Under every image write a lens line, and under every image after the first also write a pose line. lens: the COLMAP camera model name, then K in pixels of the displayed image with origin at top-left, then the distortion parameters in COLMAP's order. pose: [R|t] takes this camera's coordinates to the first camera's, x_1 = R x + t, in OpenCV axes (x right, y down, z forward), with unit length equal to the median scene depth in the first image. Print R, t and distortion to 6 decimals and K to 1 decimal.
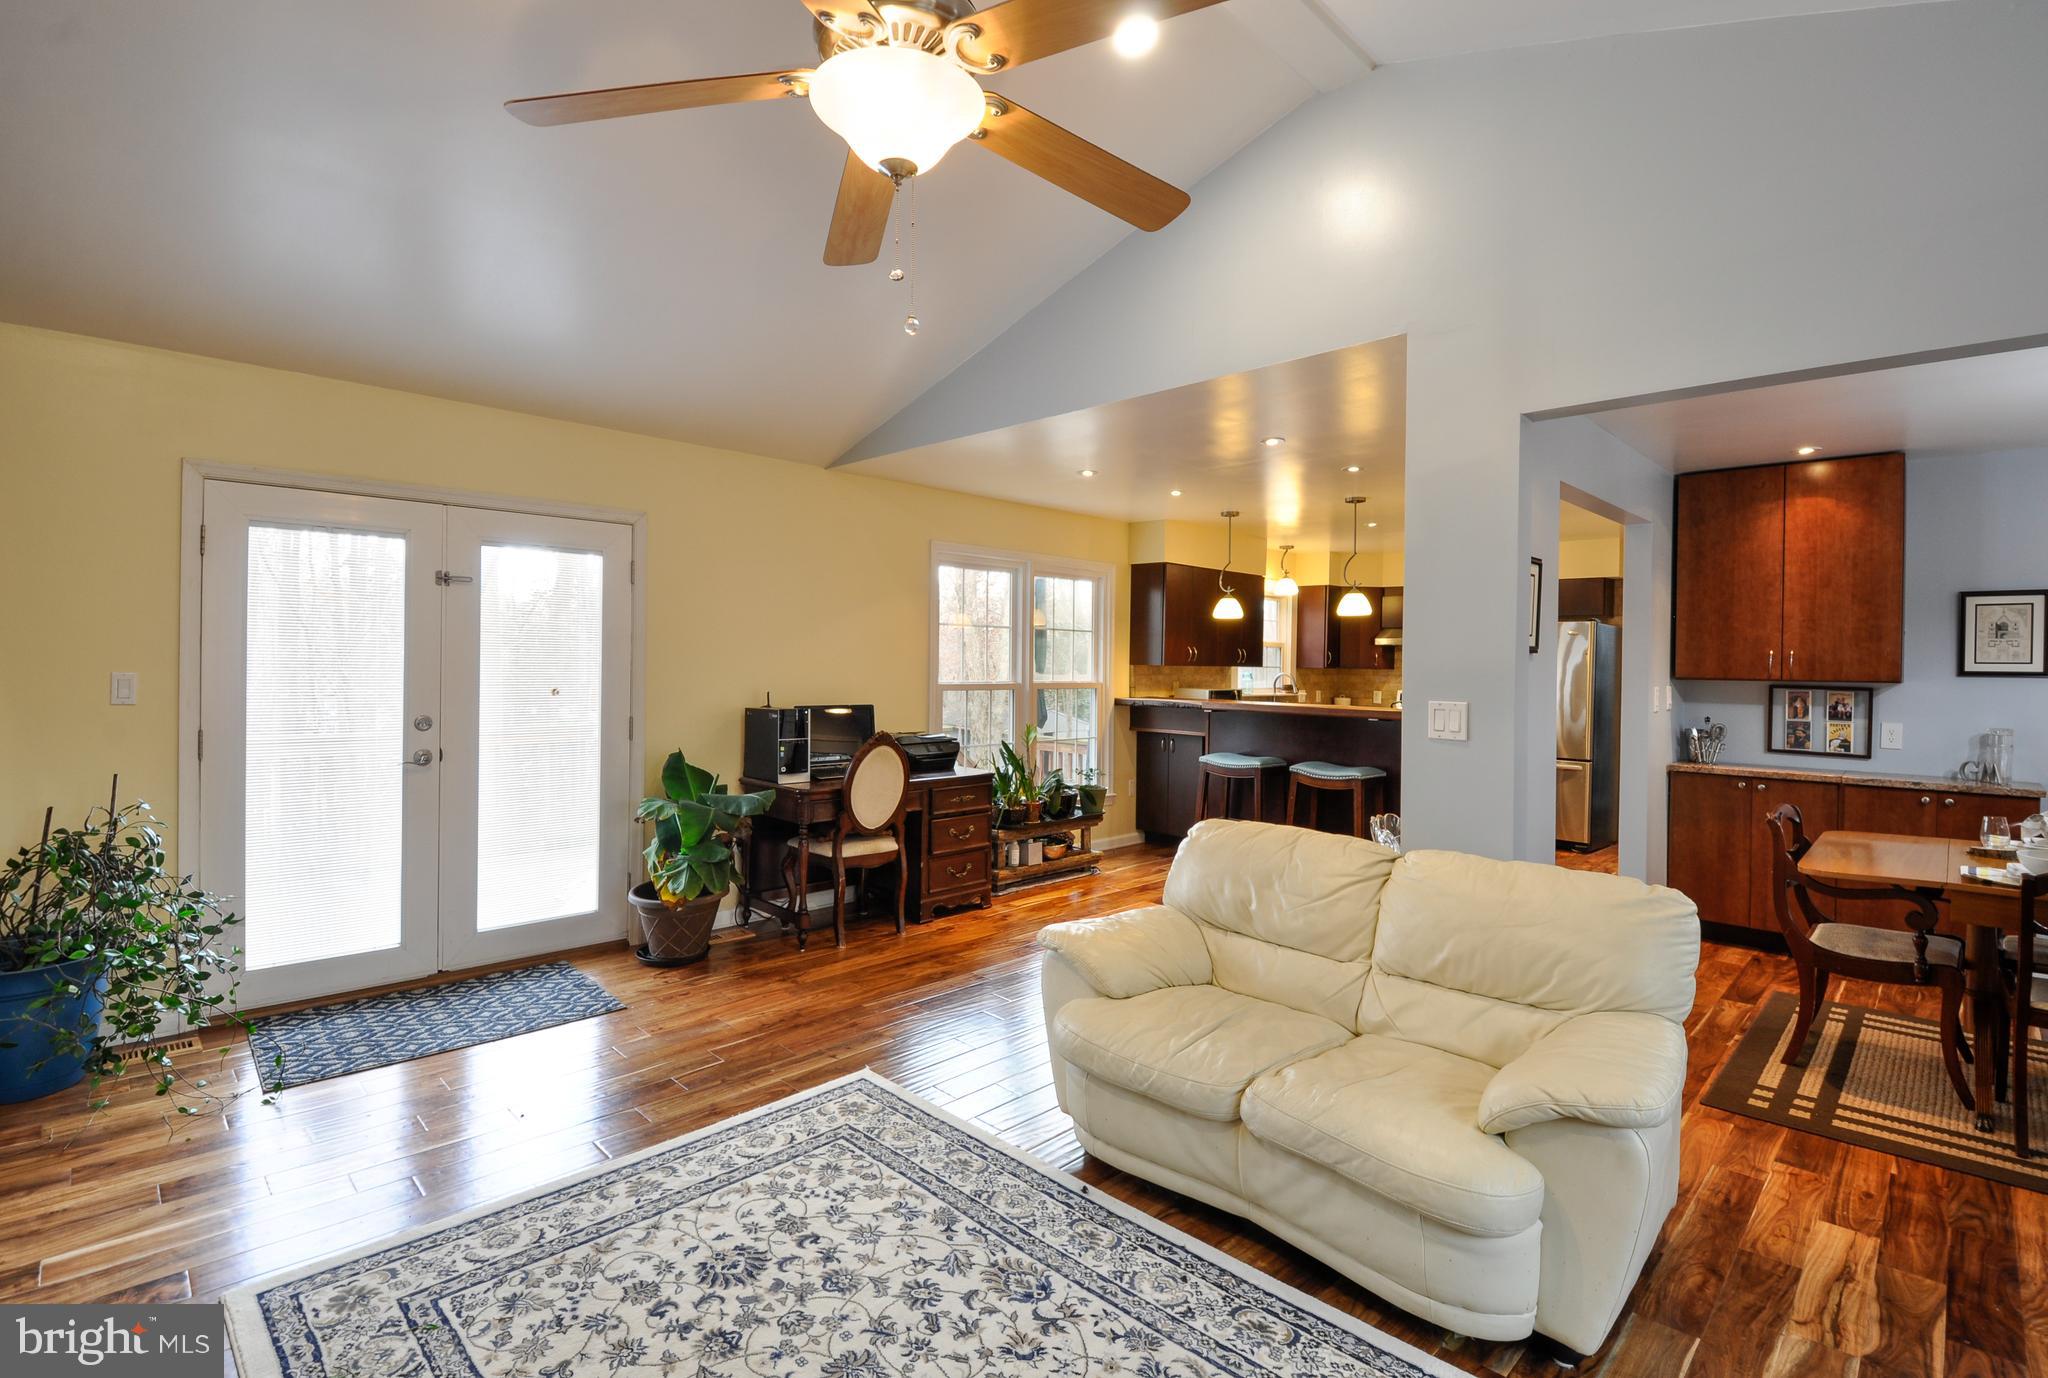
lens RADIAL K [[977.9, 0, 973.0], [0, 977.9, 674.6], [0, 0, 1]] dist [-0.012239, -0.000918]
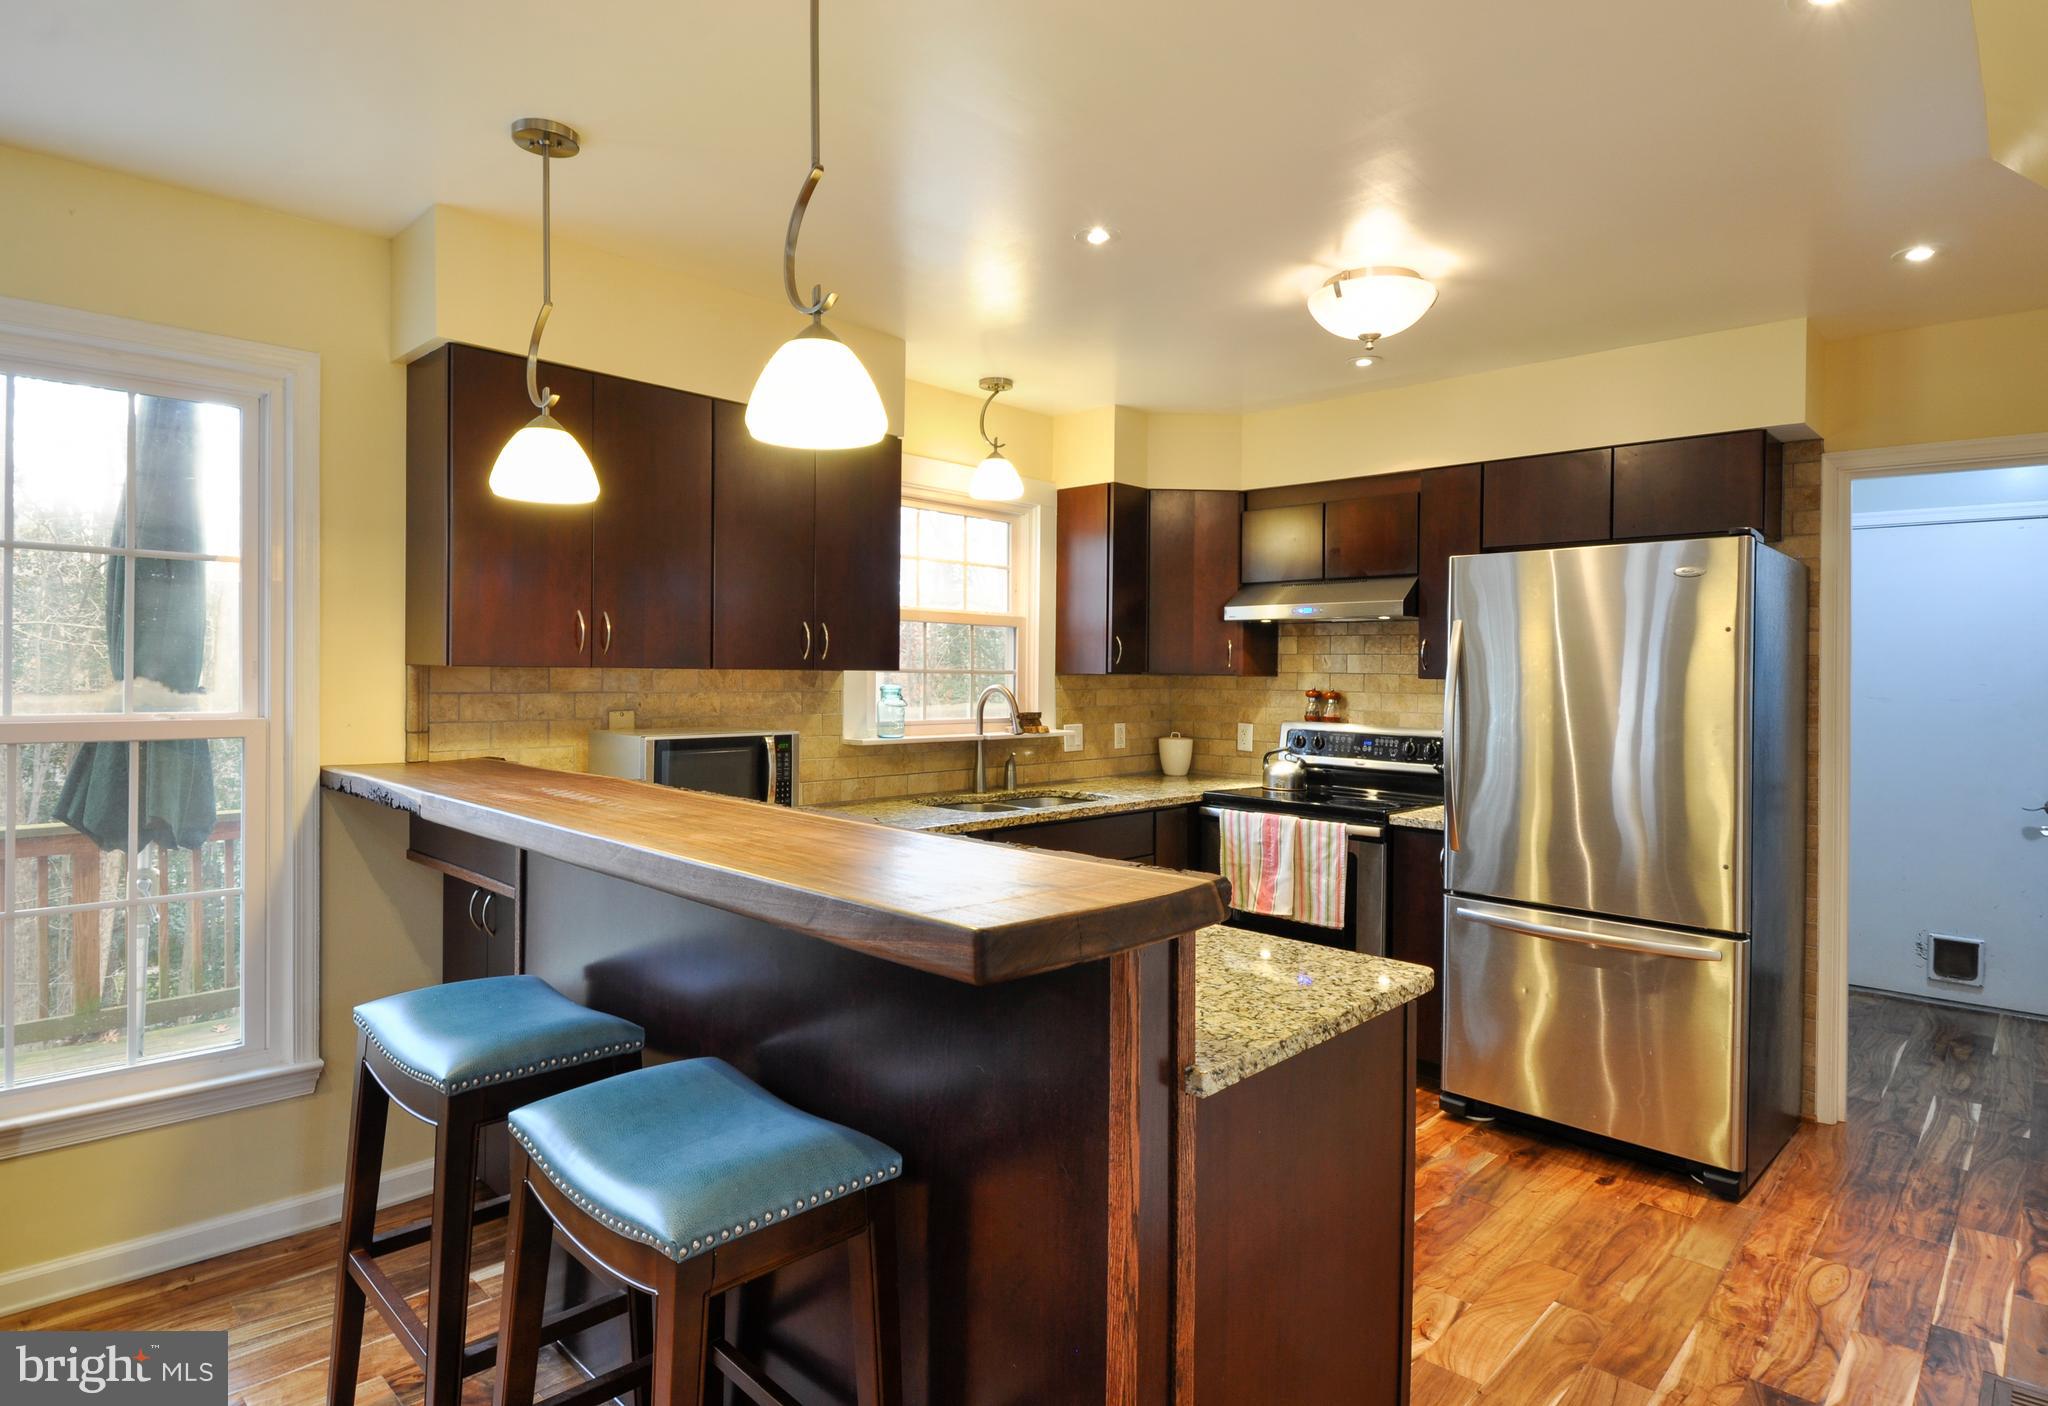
lens RADIAL K [[1107.6, 0, 983.8], [0, 1107.6, 687.5], [0, 0, 1]] dist [-0.004176, -0.004156]
pose [[0.999610, -0.009510, 0.026270, 0.356949], [0.009643, 0.999941, -0.004950, 0.001602], [-0.026221, 0.005202, 0.999643, 0.620163]]
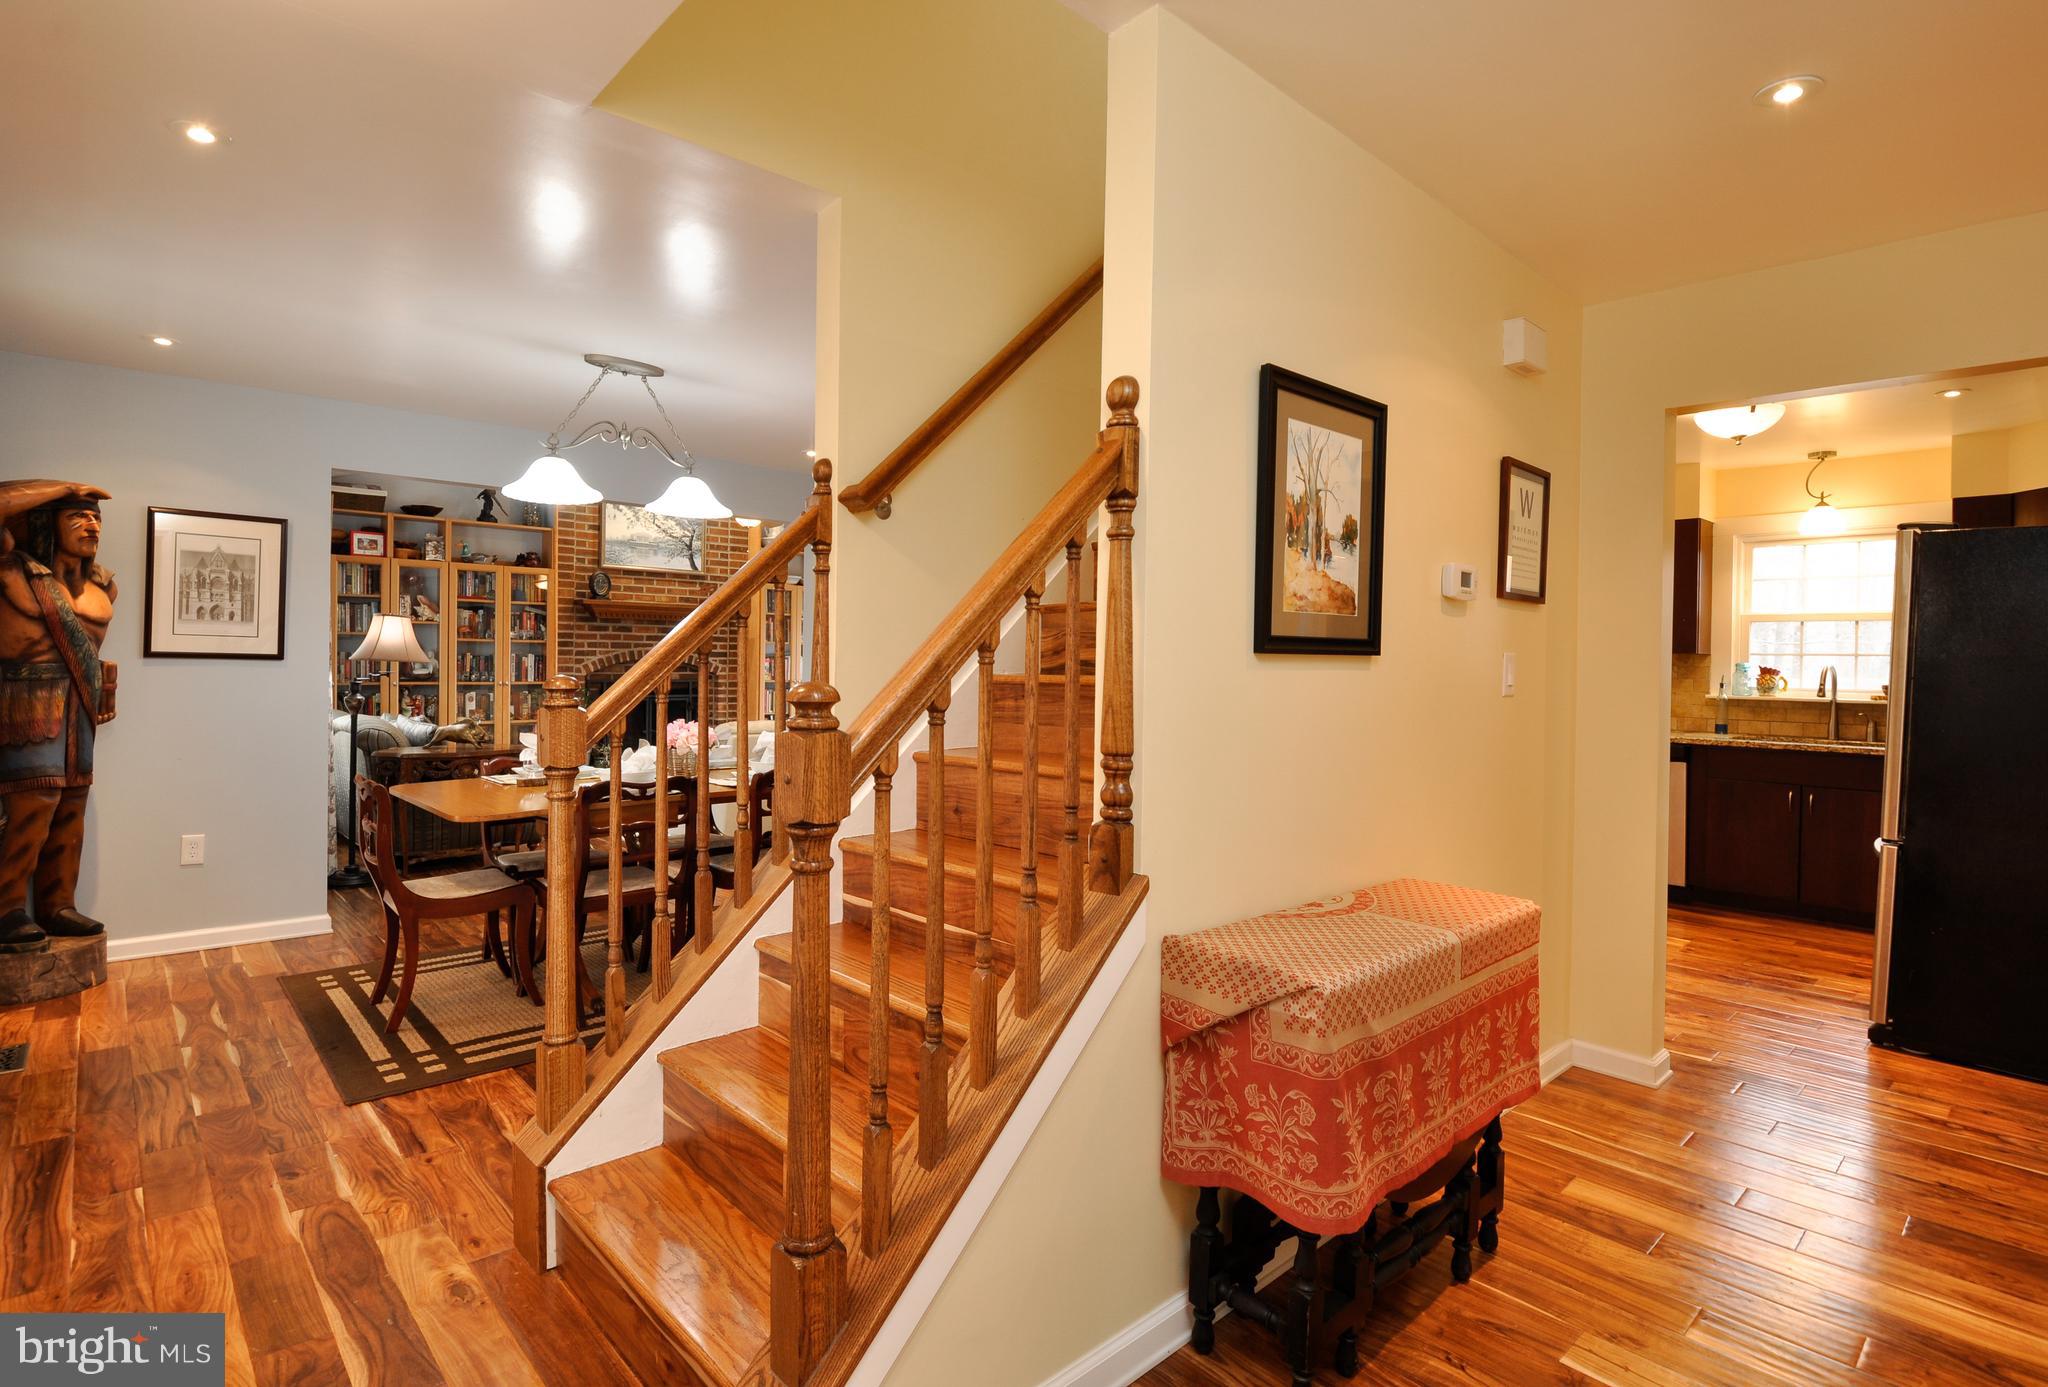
lens RADIAL K [[977.9, 0, 1019.1], [0, 977.9, 680.0], [0, 0, 1]] dist [-0.012239, -0.000918]
pose [[-0.021187, 0.000375, -0.999775, 1.092145], [-0.028240, 0.999601, 0.000974, 0.026080], [0.999377, 0.028255, -0.021168, 0.614879]]
